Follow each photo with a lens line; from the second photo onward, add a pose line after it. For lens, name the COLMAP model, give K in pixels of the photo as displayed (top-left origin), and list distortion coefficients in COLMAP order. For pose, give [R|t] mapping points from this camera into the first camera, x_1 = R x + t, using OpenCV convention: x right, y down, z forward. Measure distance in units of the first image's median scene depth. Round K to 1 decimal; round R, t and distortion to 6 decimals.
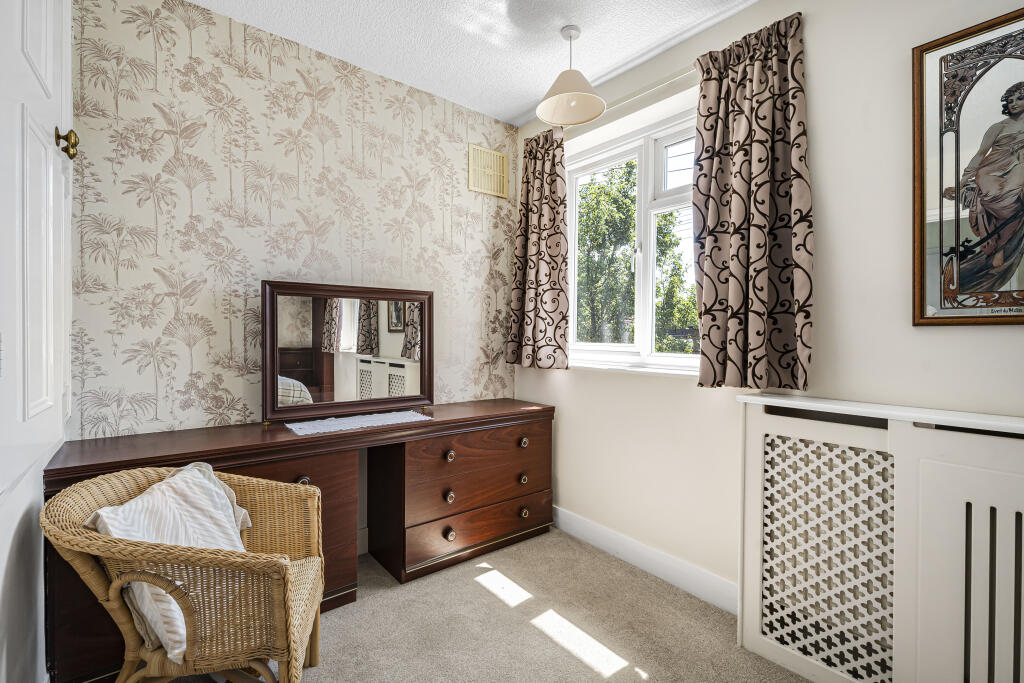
lens RADIAL K [[468.2, 0, 510.7], [0, 468.2, 333.3], [0, 0, 1]] dist [-0.003171, 0.001499]
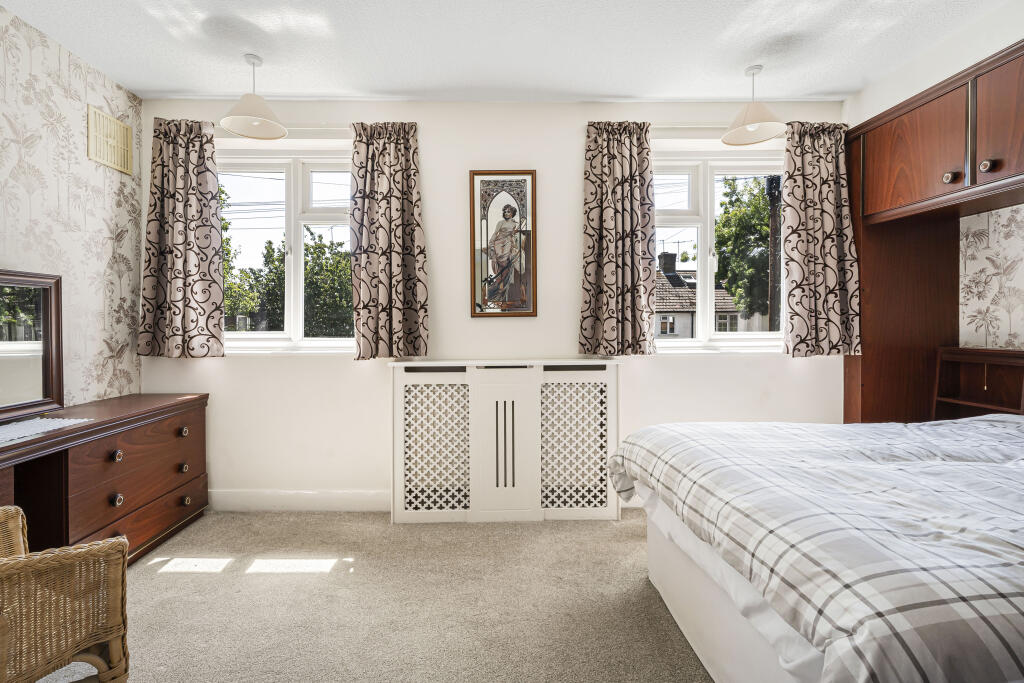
lens RADIAL K [[468.2, 0, 505.6], [0, 468.2, 331.6], [0, 0, 1]] dist [-0.003171, 0.001499]
pose [[0.590314, -0.025384, 0.806775, -0.411639], [0.006034, 0.999616, 0.027036, -0.005956], [-0.807151, -0.011092, 0.590240, -0.165572]]
